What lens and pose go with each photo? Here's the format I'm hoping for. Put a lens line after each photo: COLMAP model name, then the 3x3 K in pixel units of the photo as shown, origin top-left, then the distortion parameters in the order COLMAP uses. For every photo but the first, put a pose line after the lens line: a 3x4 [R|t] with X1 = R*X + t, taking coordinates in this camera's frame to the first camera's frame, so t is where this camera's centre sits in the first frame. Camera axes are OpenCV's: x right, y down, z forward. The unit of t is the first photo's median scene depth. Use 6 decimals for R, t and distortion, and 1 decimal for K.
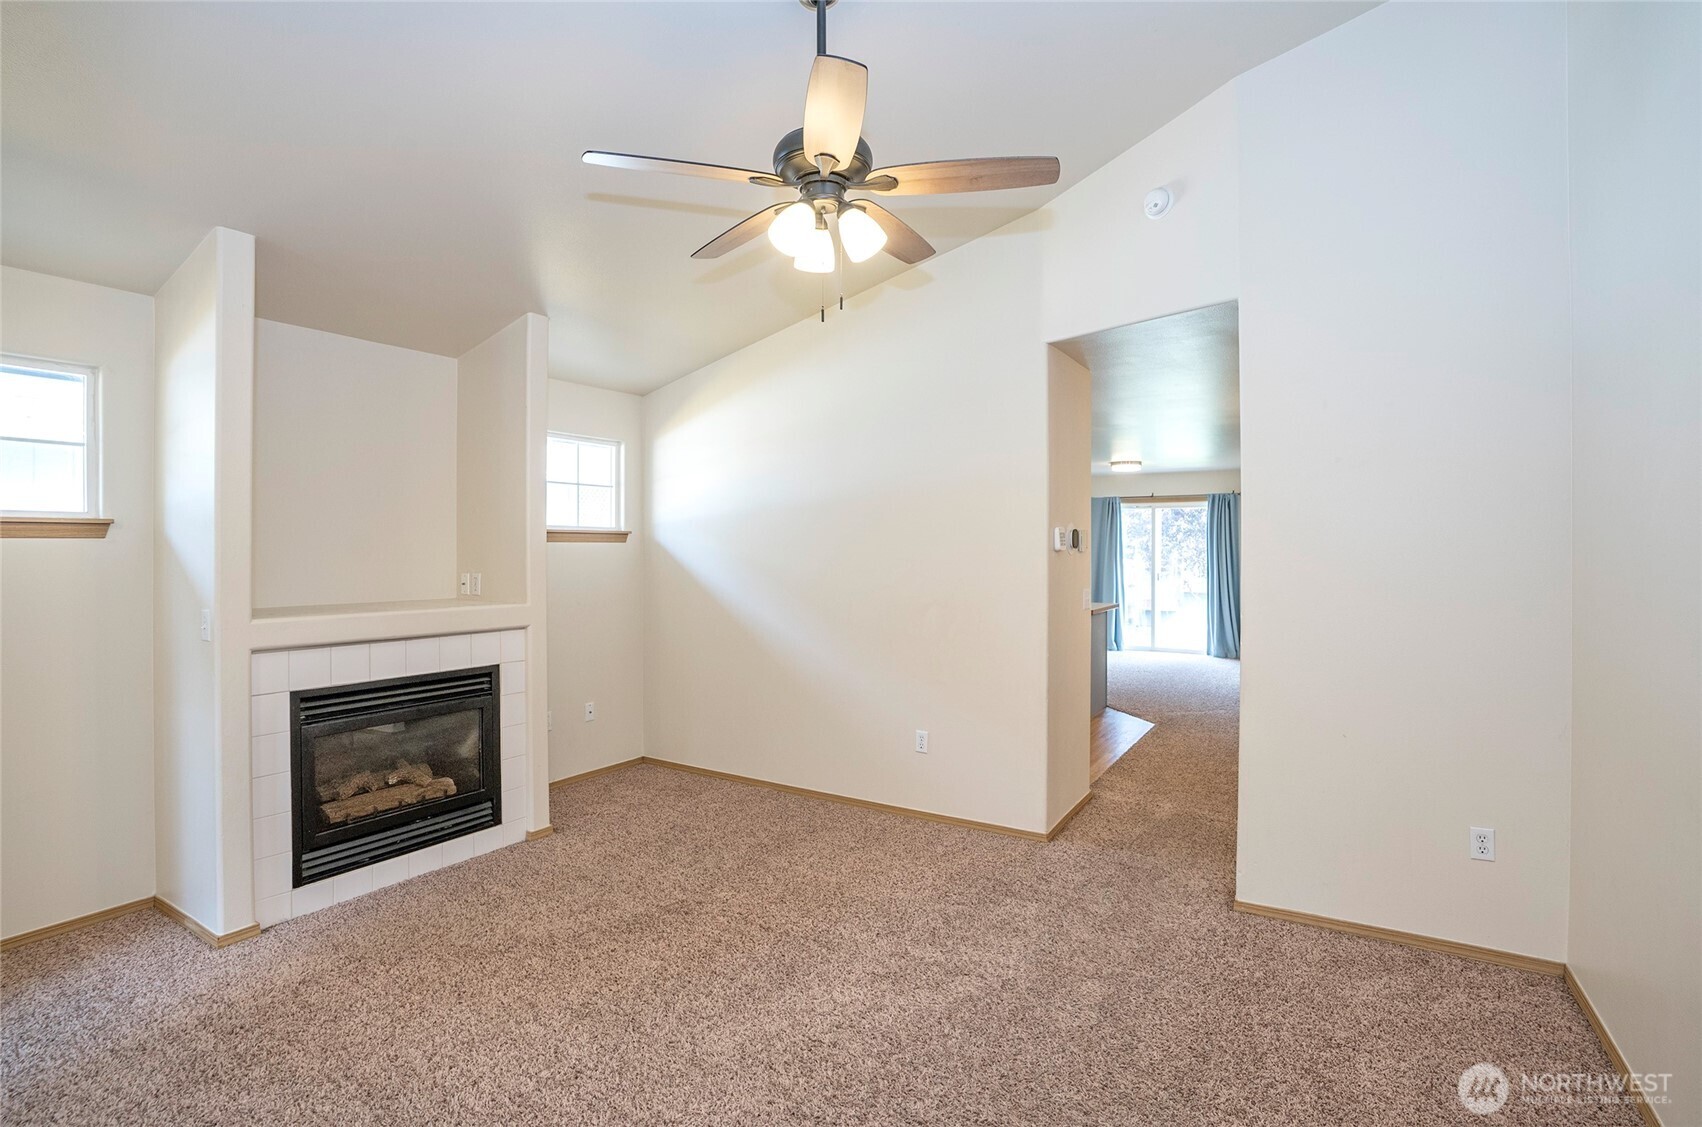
lens RADIAL K [[815.9, 0, 857.3], [0, 815.9, 548.8], [0, 0, 1]] dist [-0.069800, 0.029710]
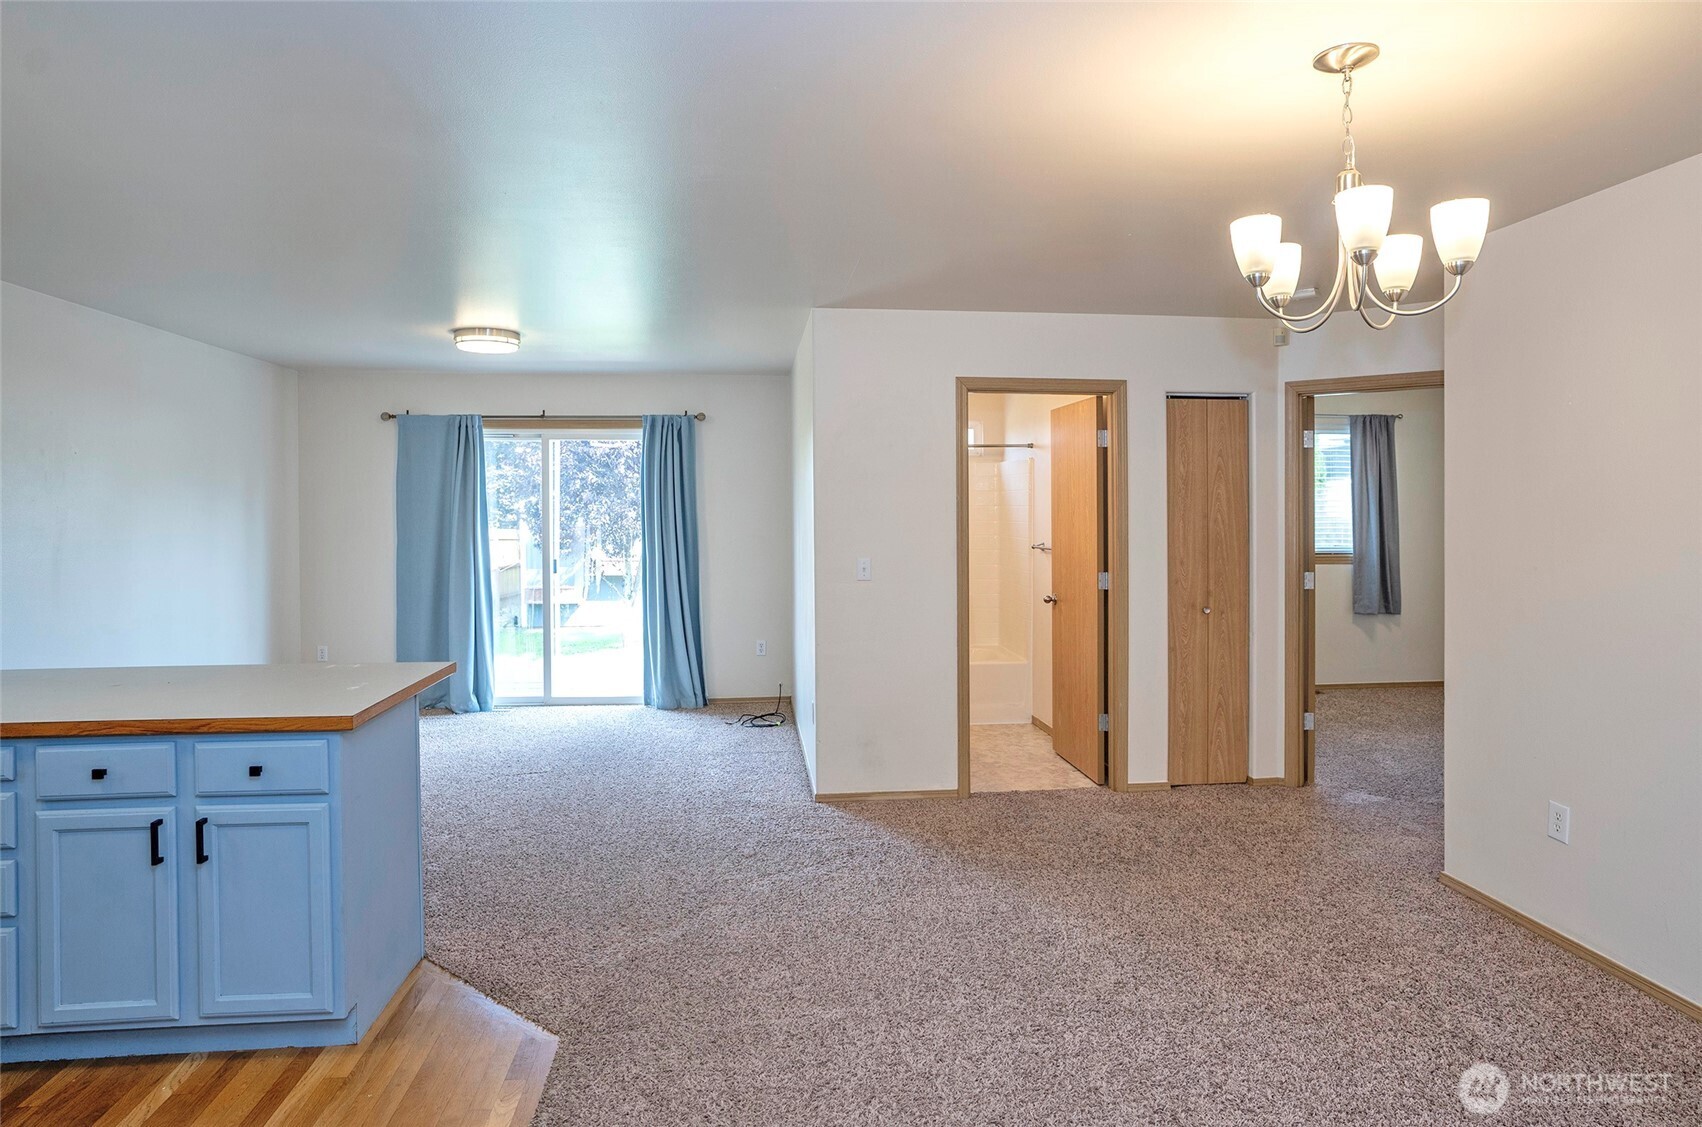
lens RADIAL K [[984.1, 0, 851.1], [0, 984.1, 513.2], [0, 0, 1]] dist [-0.042478, 0.028709]
pose [[0.794569, -0.008243, 0.607117, 0.432677], [0.008452, 0.999961, 0.002515, -0.003348], [-0.607115, 0.003132, 0.794608, 1.178301]]
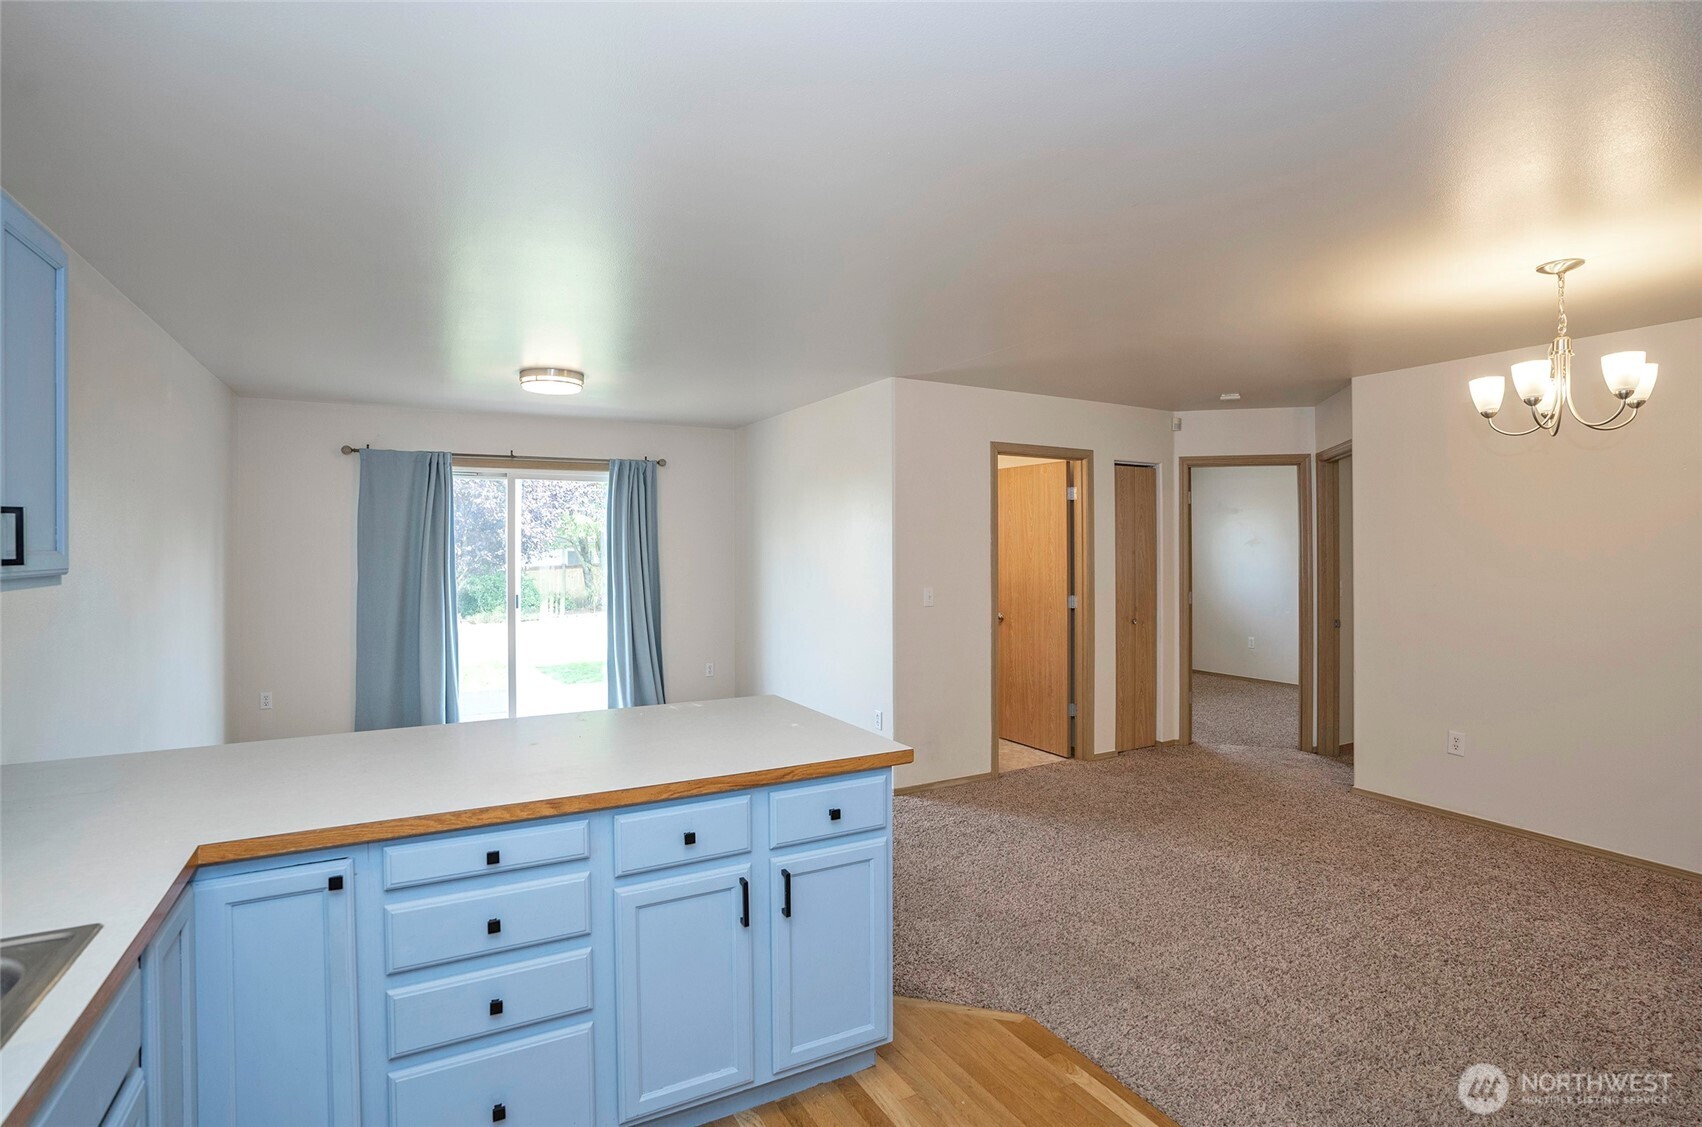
lens RADIAL K [[821.4, 0, 853.2], [0, 821.4, 539.6], [0, 0, 1]] dist [-0.053893, 0.024043]
pose [[0.493789, 0.000735, 0.869581, 0.001072], [0.007928, 0.999954, -0.005347, -0.012667], [-0.869546, 0.009534, 0.493761, 1.709188]]
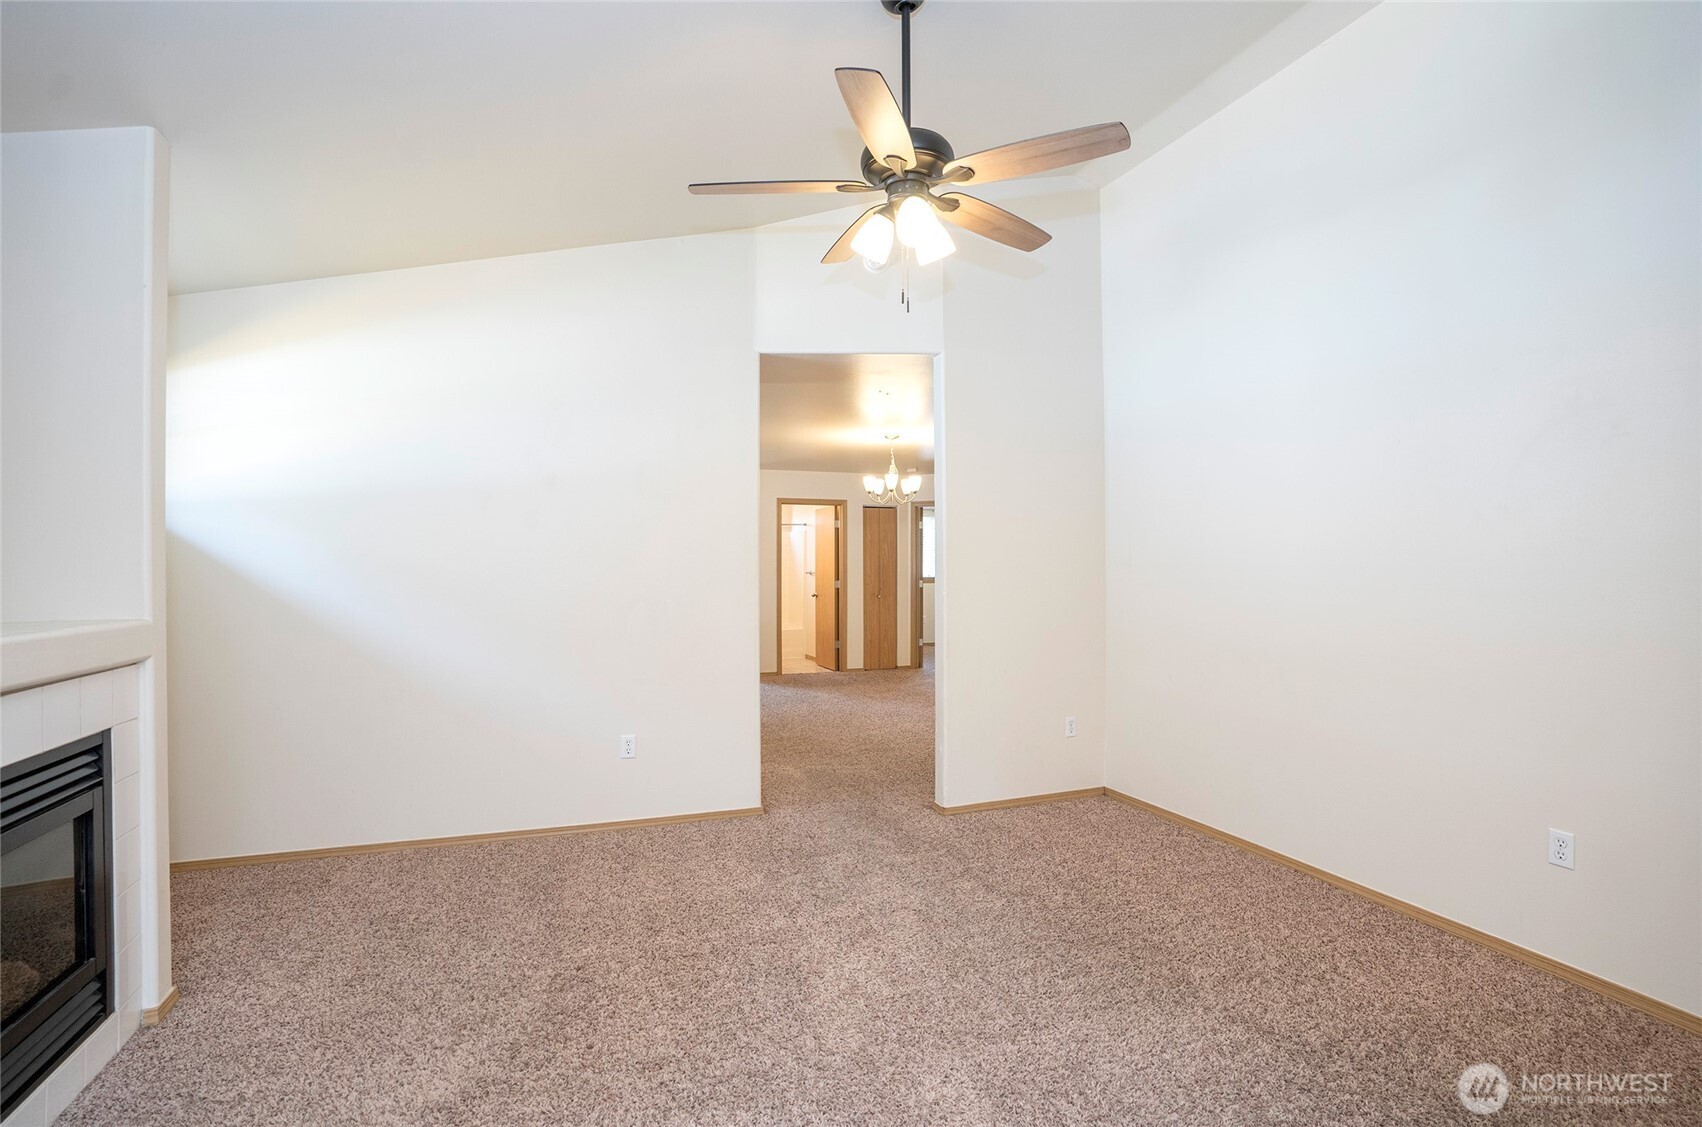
lens RADIAL K [[809.9, 0, 851.0], [0, 809.9, 563.5], [0, 0, 1]] dist [-0.067601, 0.030955]
pose [[0.616934, -0.003683, 0.787006, -0.635421], [0.006017, 0.999982, -0.000038, 0.033565], [-0.786992, 0.004759, 0.616945, 0.281584]]
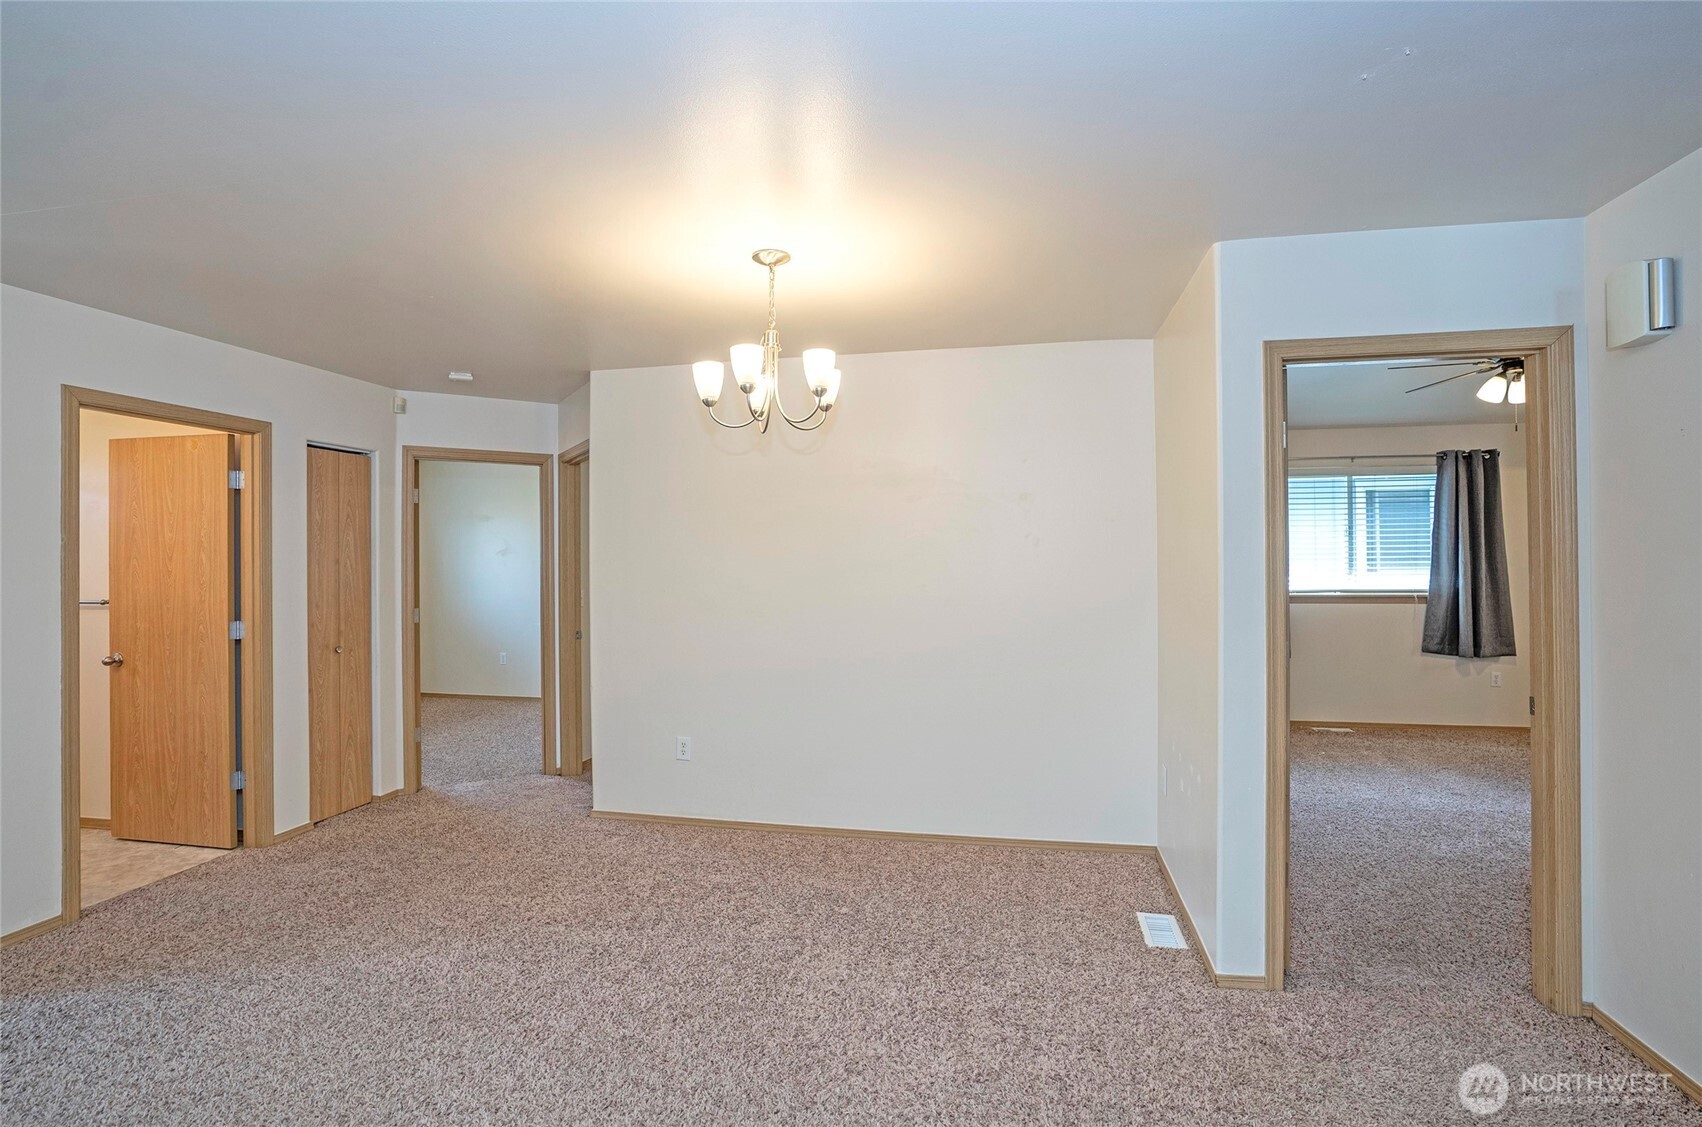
lens RADIAL K [[795.3, 0, 857.0], [0, 795.3, 550.5], [0, 0, 1]] dist [-0.067954, 0.030547]
pose [[-0.331966, 0.005268, 0.943277, 0.301568], [0.009605, 0.999951, -0.002204, 0.003112], [-0.943242, 0.008329, -0.332000, 1.662578]]
